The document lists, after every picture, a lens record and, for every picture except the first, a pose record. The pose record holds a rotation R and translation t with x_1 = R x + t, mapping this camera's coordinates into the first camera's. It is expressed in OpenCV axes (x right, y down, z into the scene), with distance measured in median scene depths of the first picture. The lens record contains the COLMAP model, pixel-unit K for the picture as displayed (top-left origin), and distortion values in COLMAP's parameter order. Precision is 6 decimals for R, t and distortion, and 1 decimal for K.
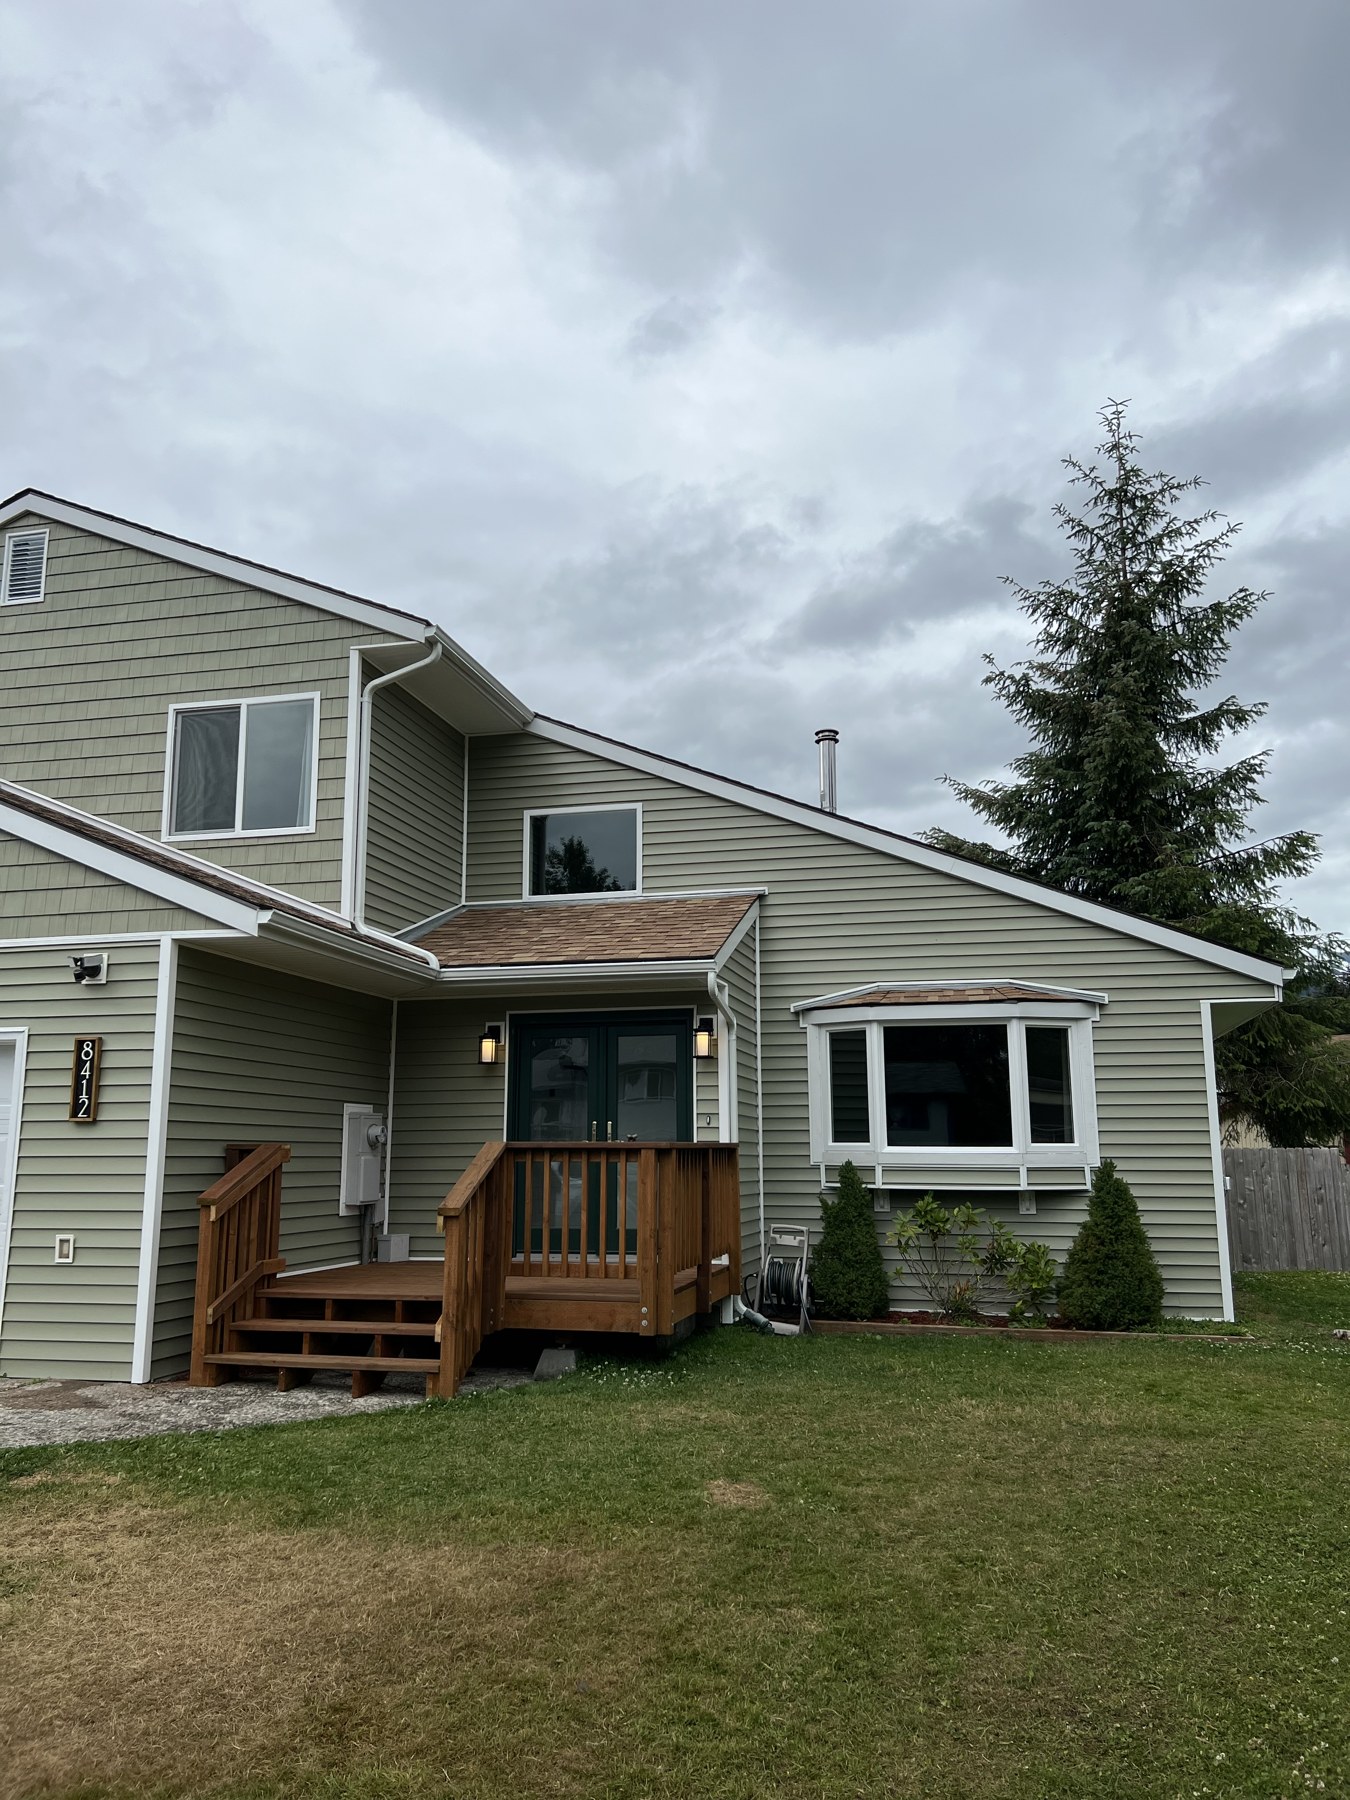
lens RADIAL K [[1349.2, 0, 680.8], [0, 1349.2, 902.5], [0, 0, 1]] dist [0.051681, -0.064090]
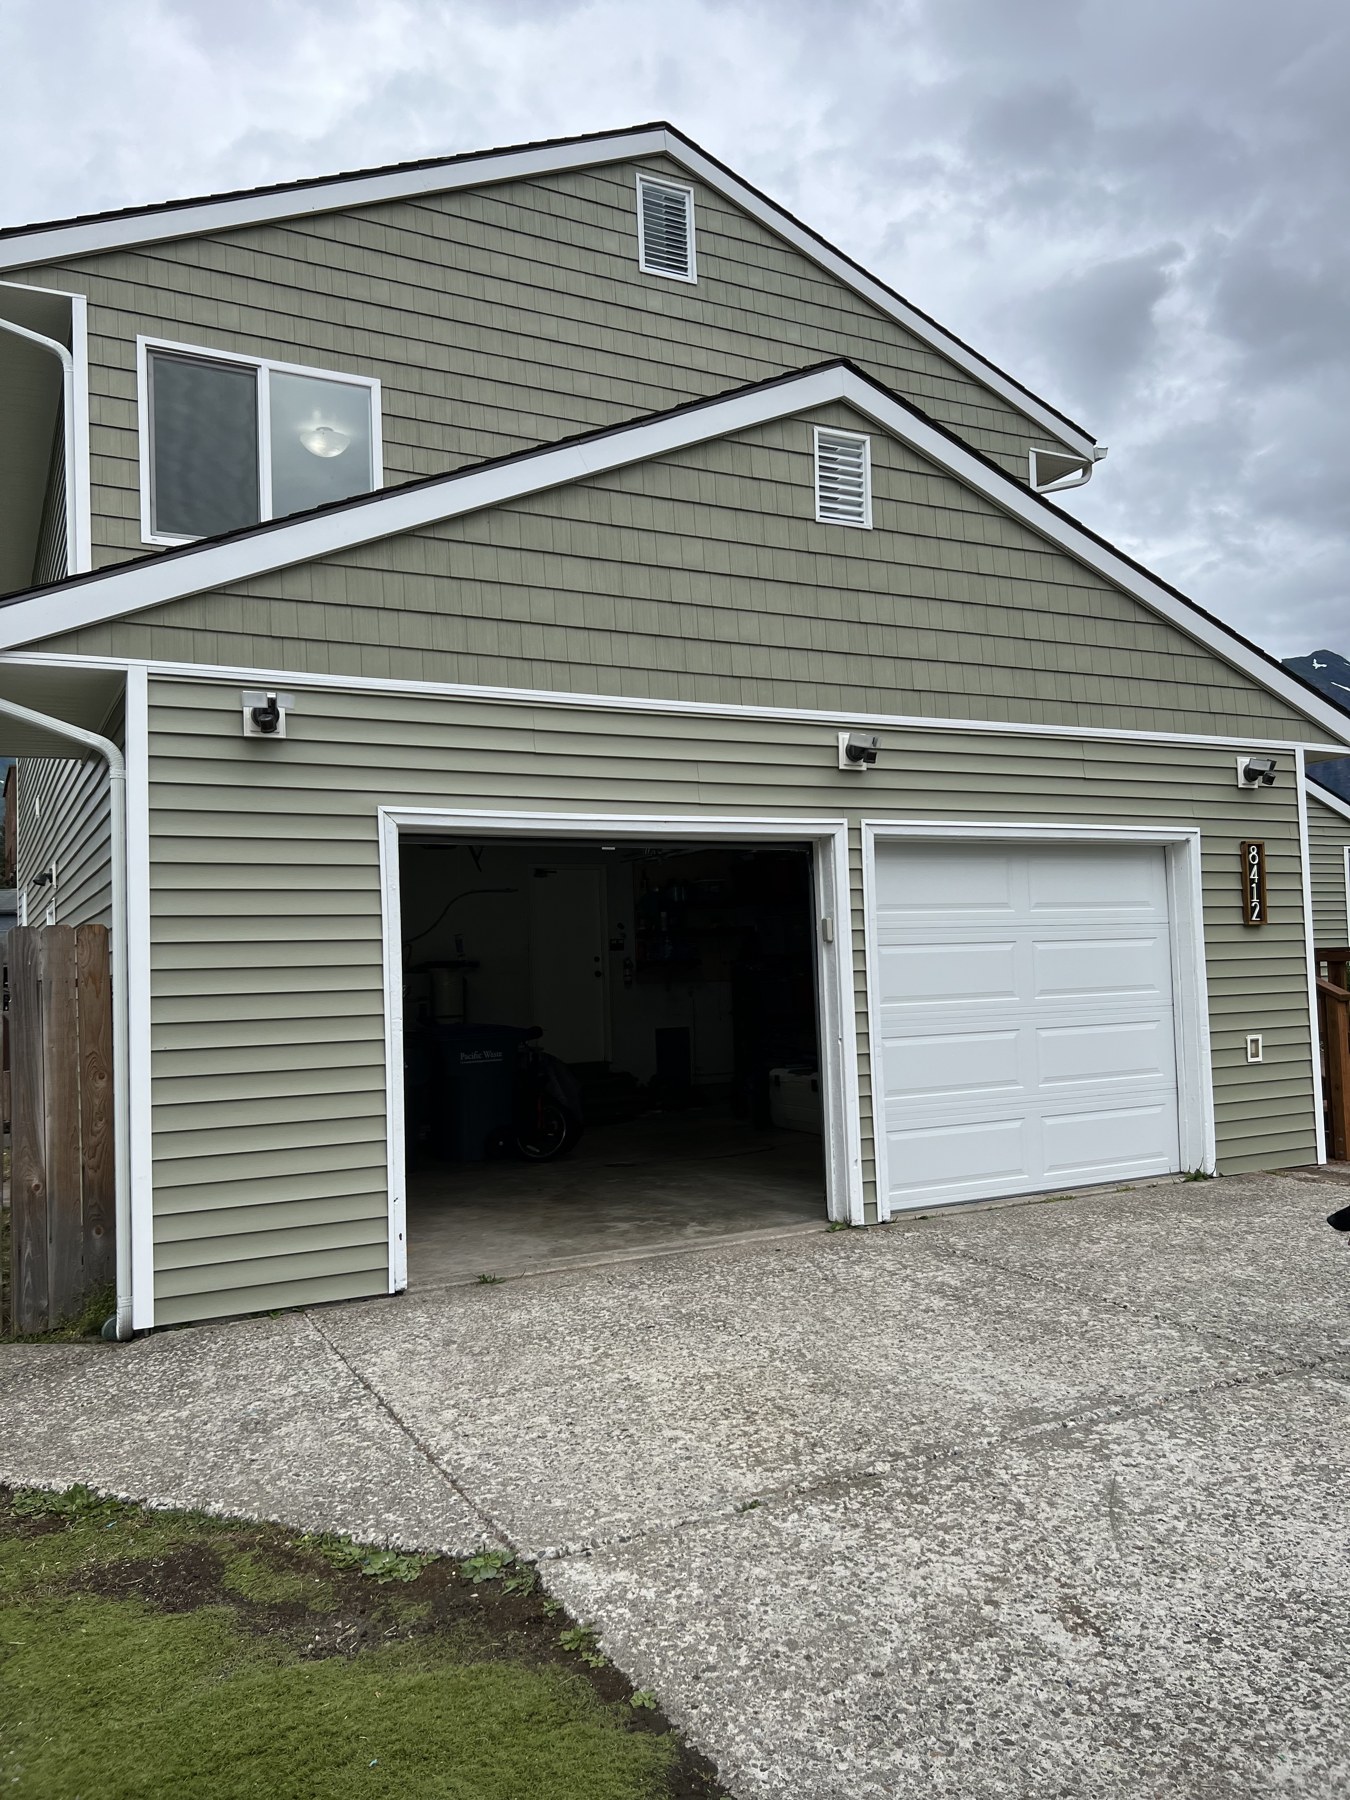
lens RADIAL K [[1349.2, 0, 684.1], [0, 1349.2, 911.0], [0, 0, 1]] dist [0.051681, -0.064090]
pose [[0.755503, 0.017680, 0.654907, -1.399212], [-0.096916, 0.991654, 0.085031, 0.105068], [-0.647938, -0.127712, 0.750910, 0.514559]]
